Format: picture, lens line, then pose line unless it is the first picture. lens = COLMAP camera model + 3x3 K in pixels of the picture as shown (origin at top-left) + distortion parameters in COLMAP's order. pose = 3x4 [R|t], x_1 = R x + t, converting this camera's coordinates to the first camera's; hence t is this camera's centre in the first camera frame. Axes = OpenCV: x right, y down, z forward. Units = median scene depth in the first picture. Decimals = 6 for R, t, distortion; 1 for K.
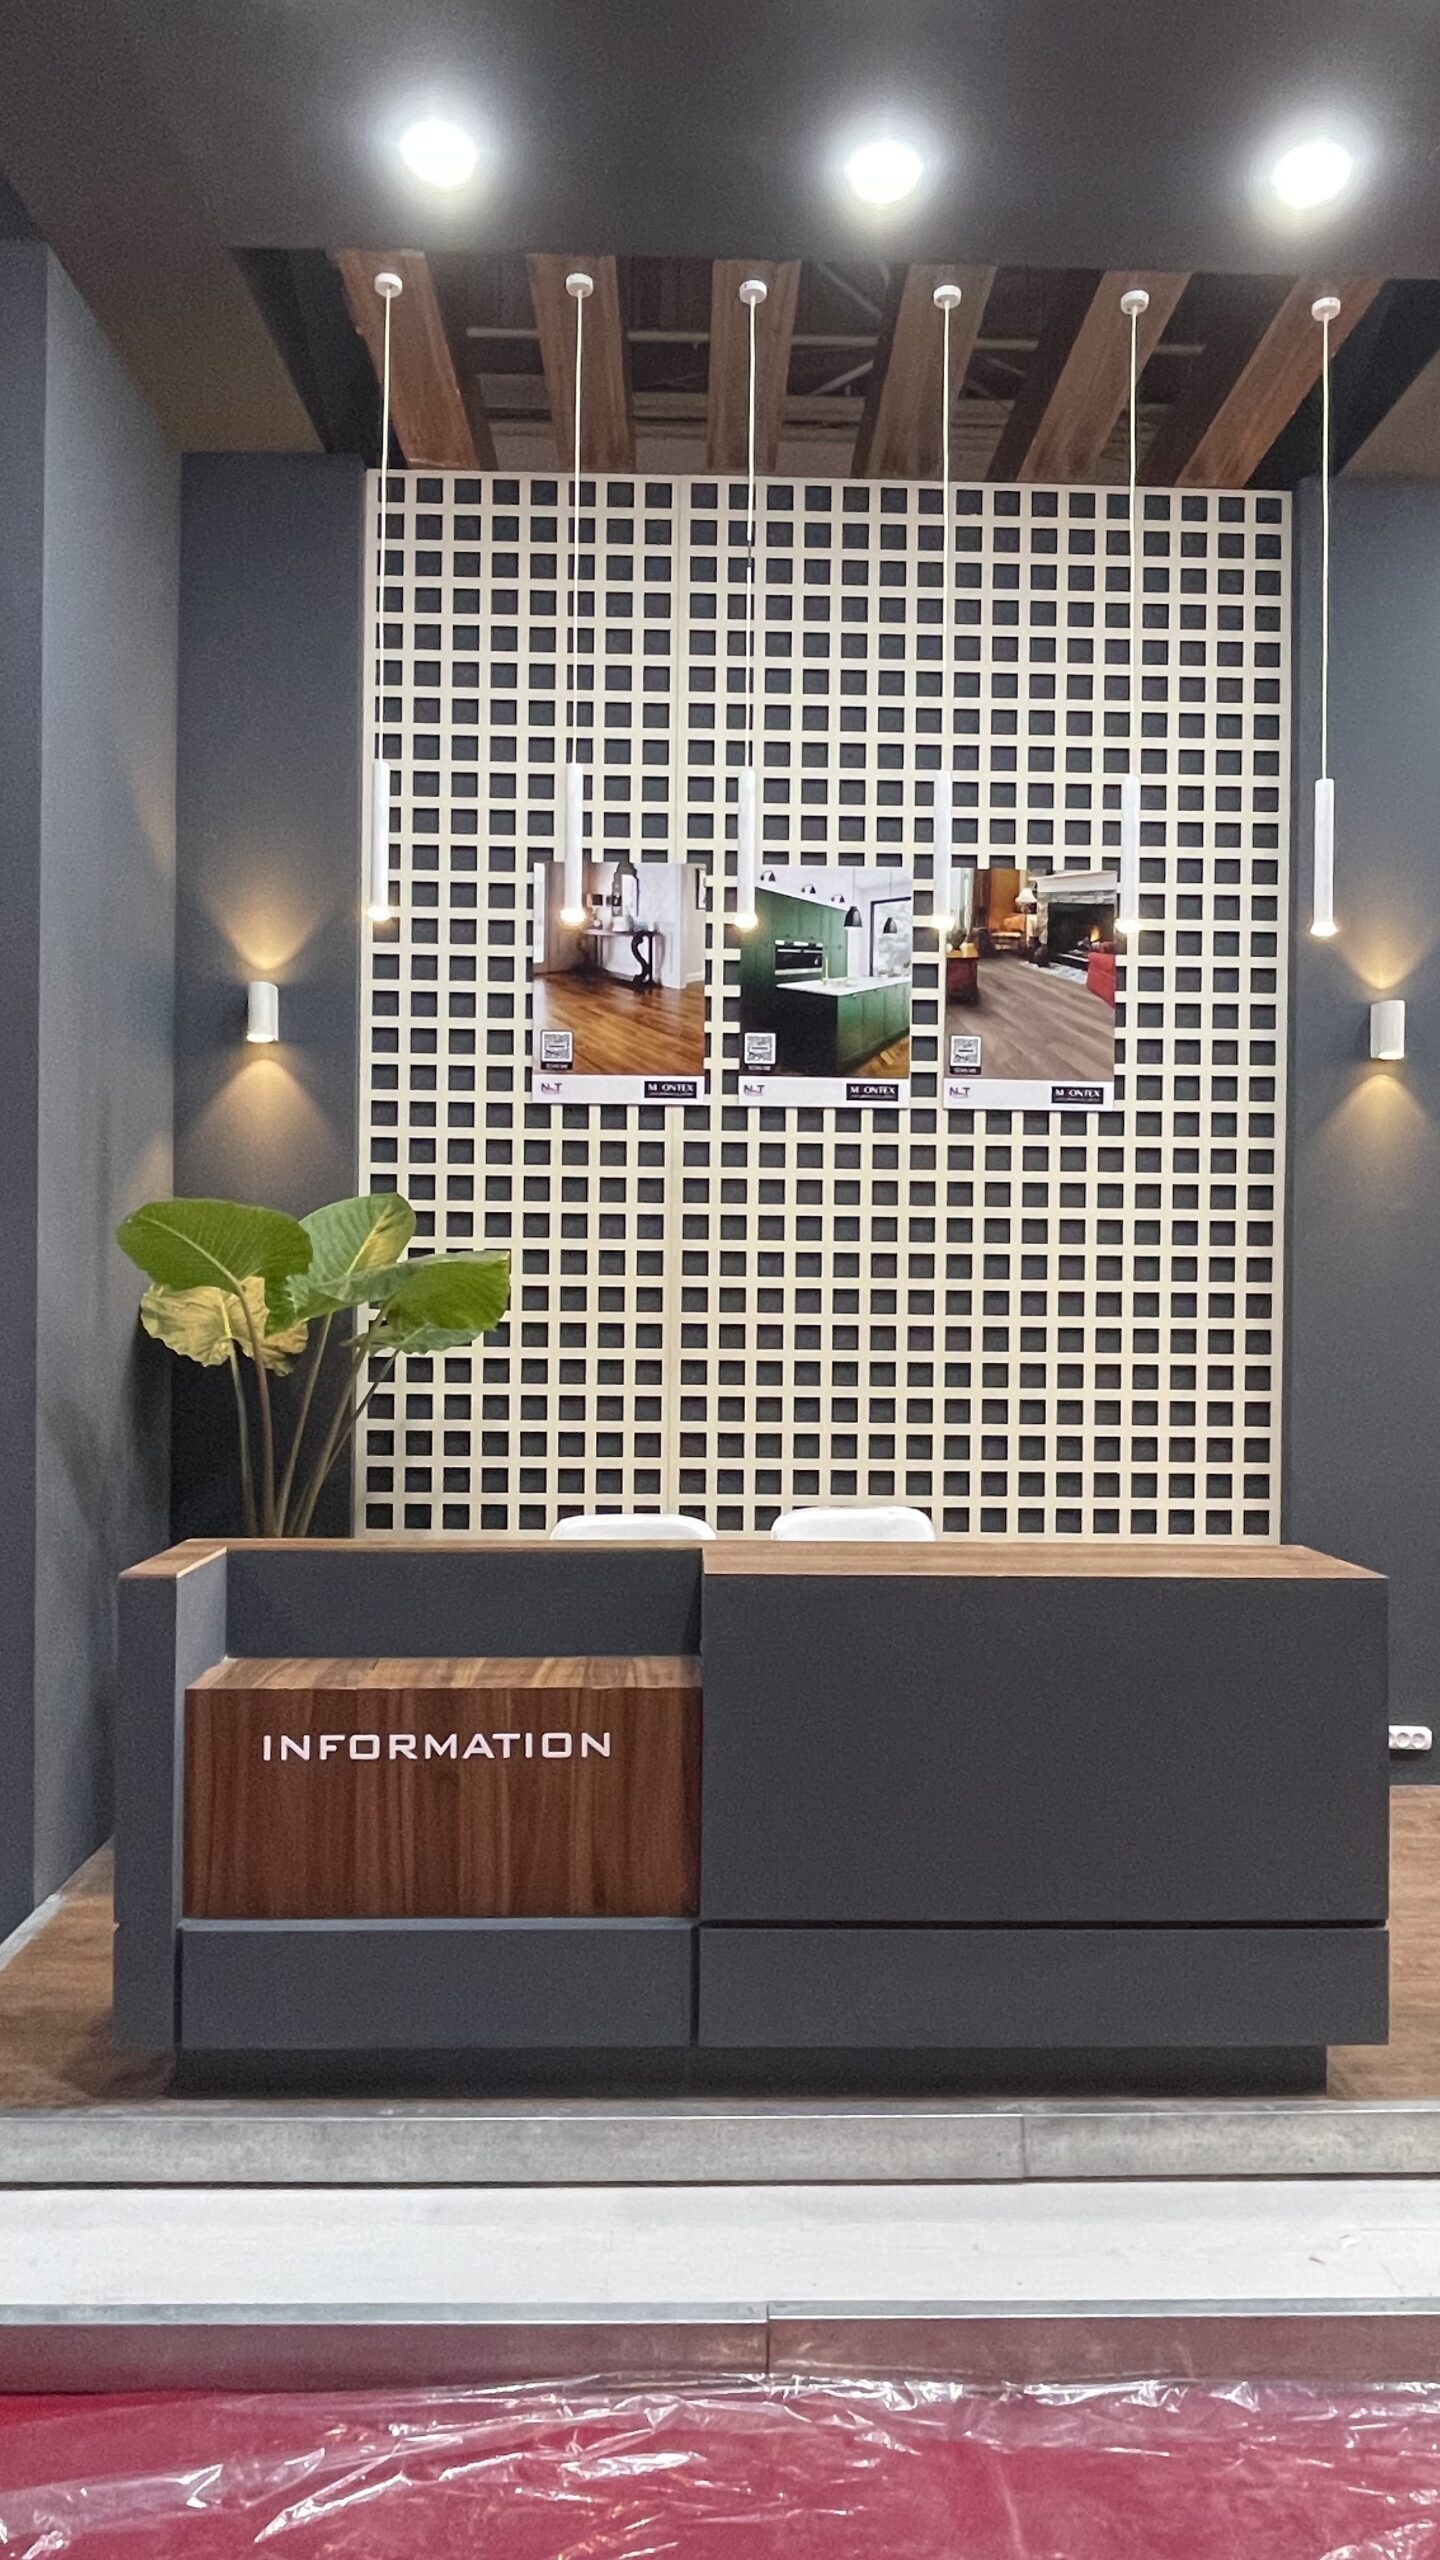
lens RADIAL K [[1589.6, 0, 739.1], [0, 1589.6, 1264.7], [0, 0, 1]] dist [0.010091, -0.020753]
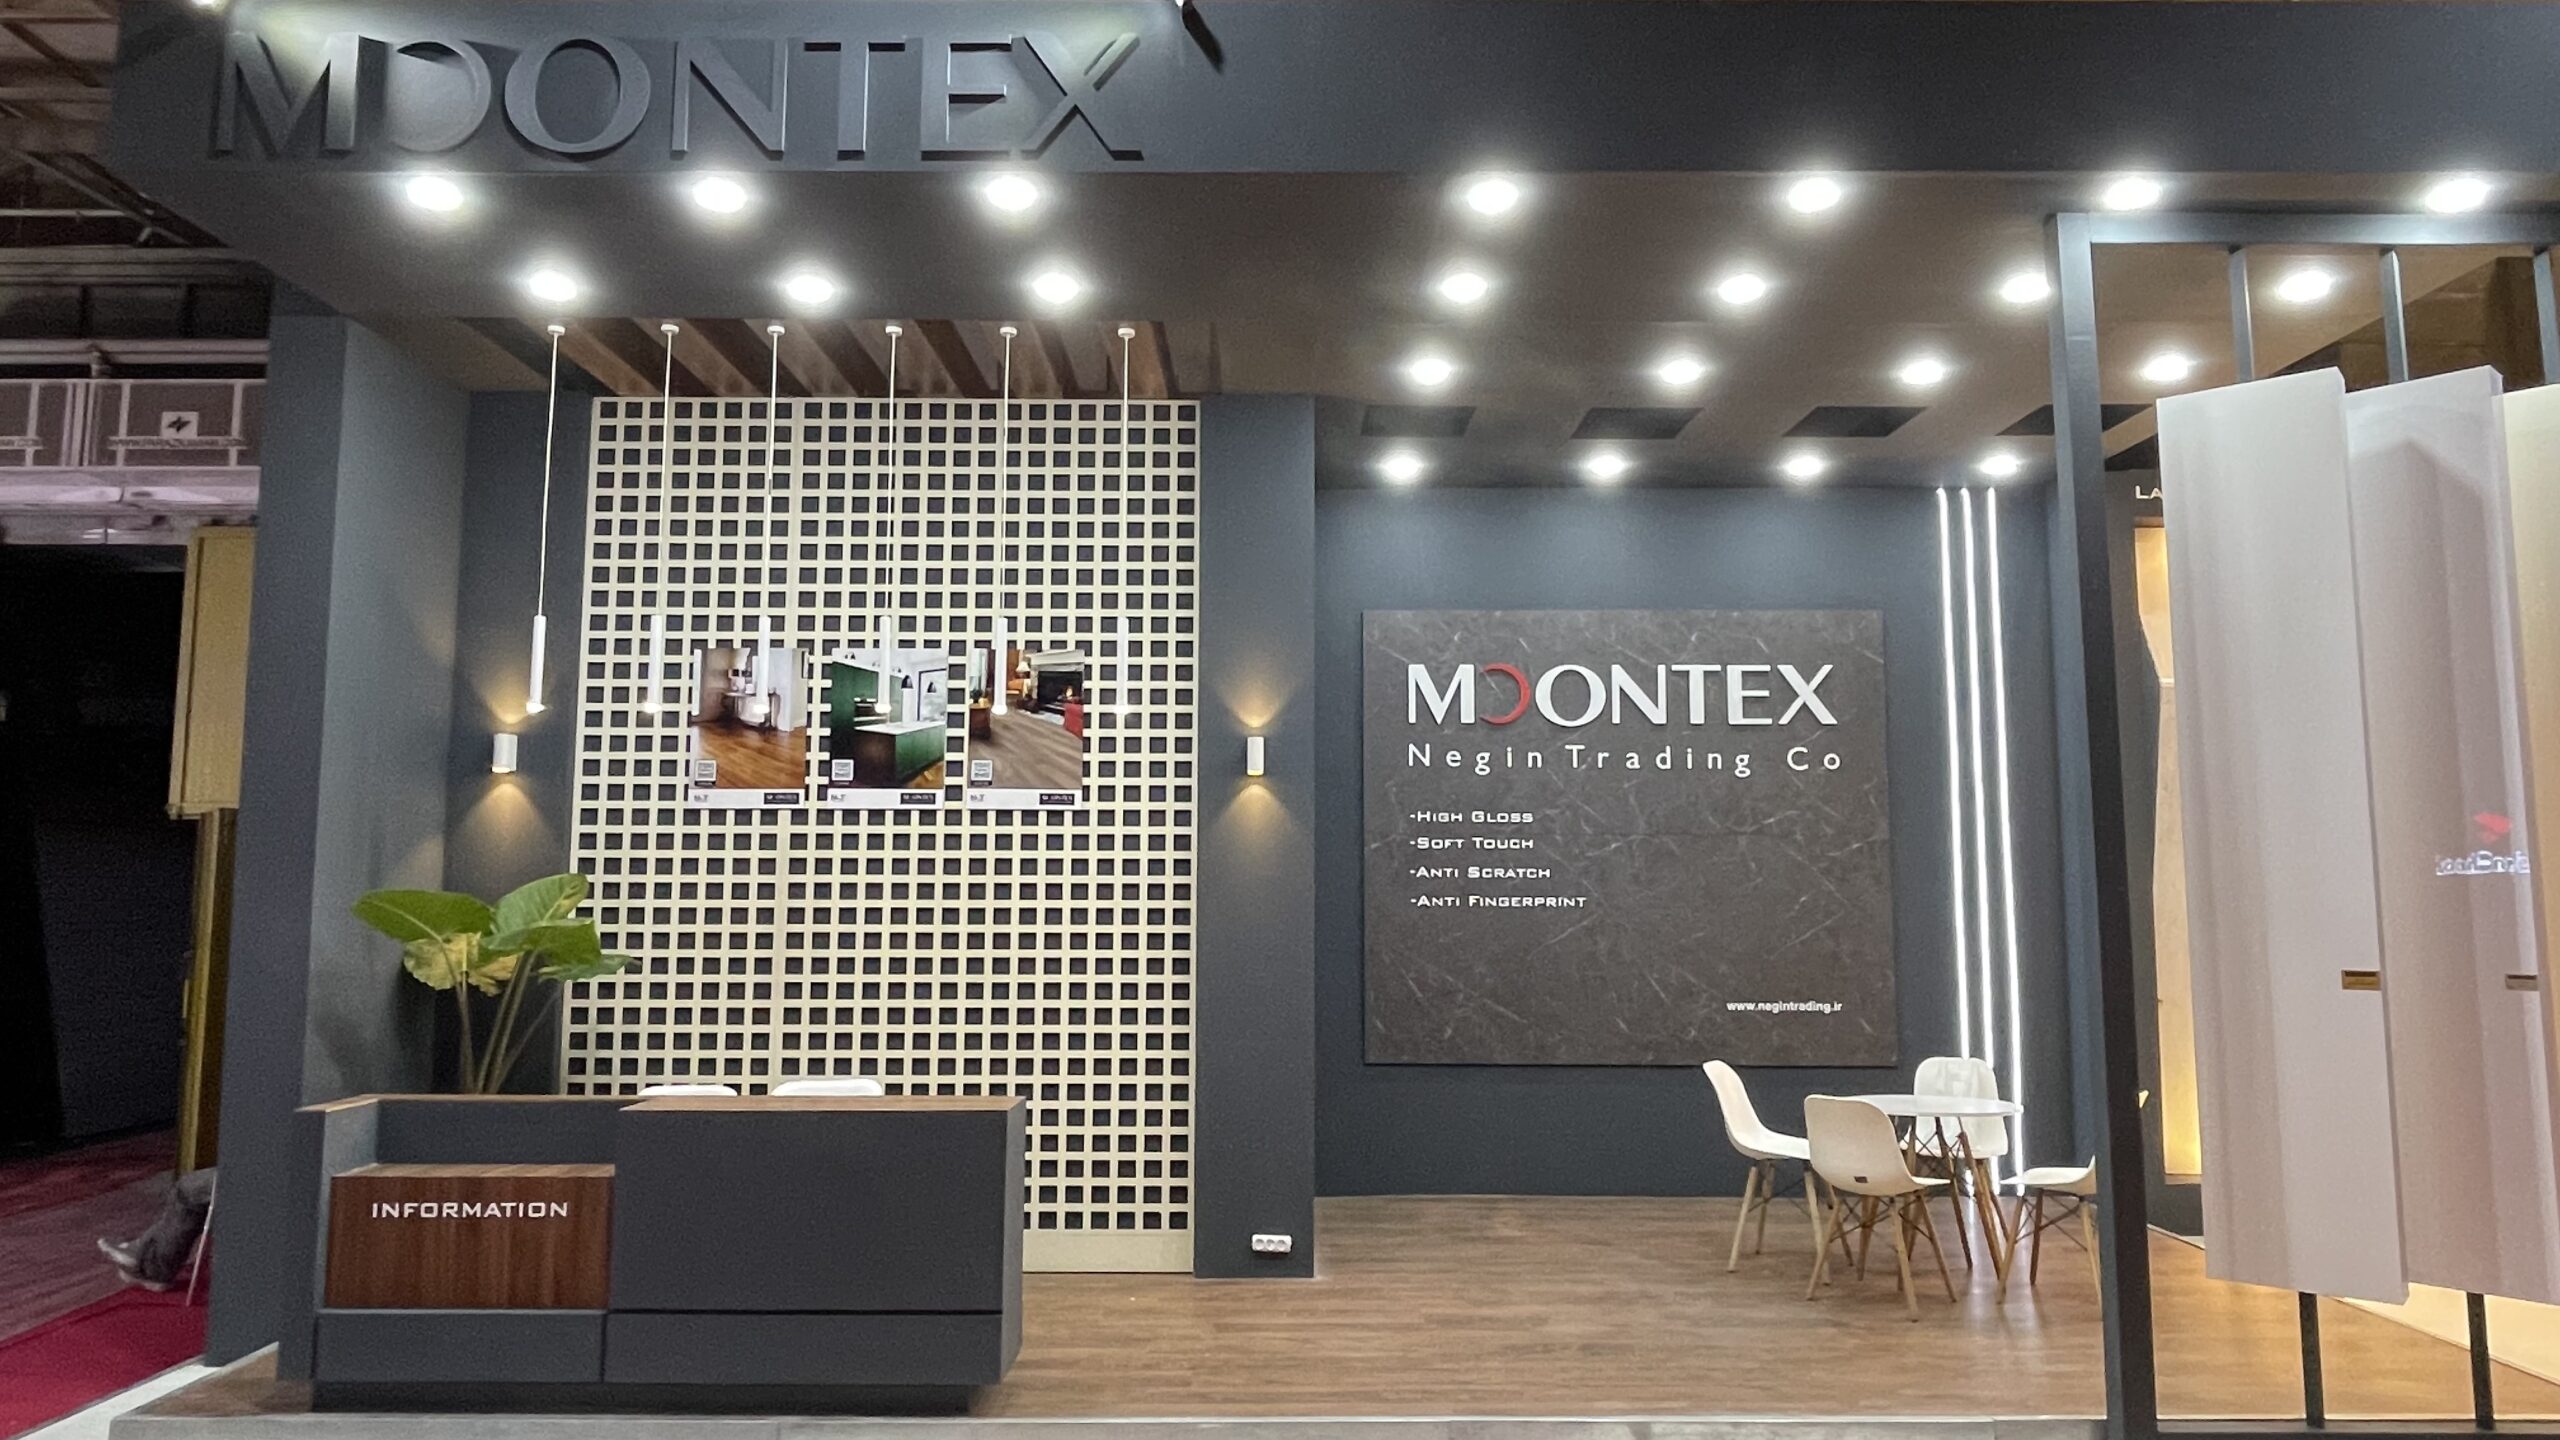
lens RADIAL K [[1589.6, 0, 1292.9], [0, 1589.6, 703.5], [0, 0, 1]] dist [0.010091, -0.020753]
pose [[0.999834, -0.010043, -0.015199, 0.459111], [0.008364, 0.994246, -0.106792, -0.035353], [0.016184, 0.106647, 0.994165, -0.483813]]
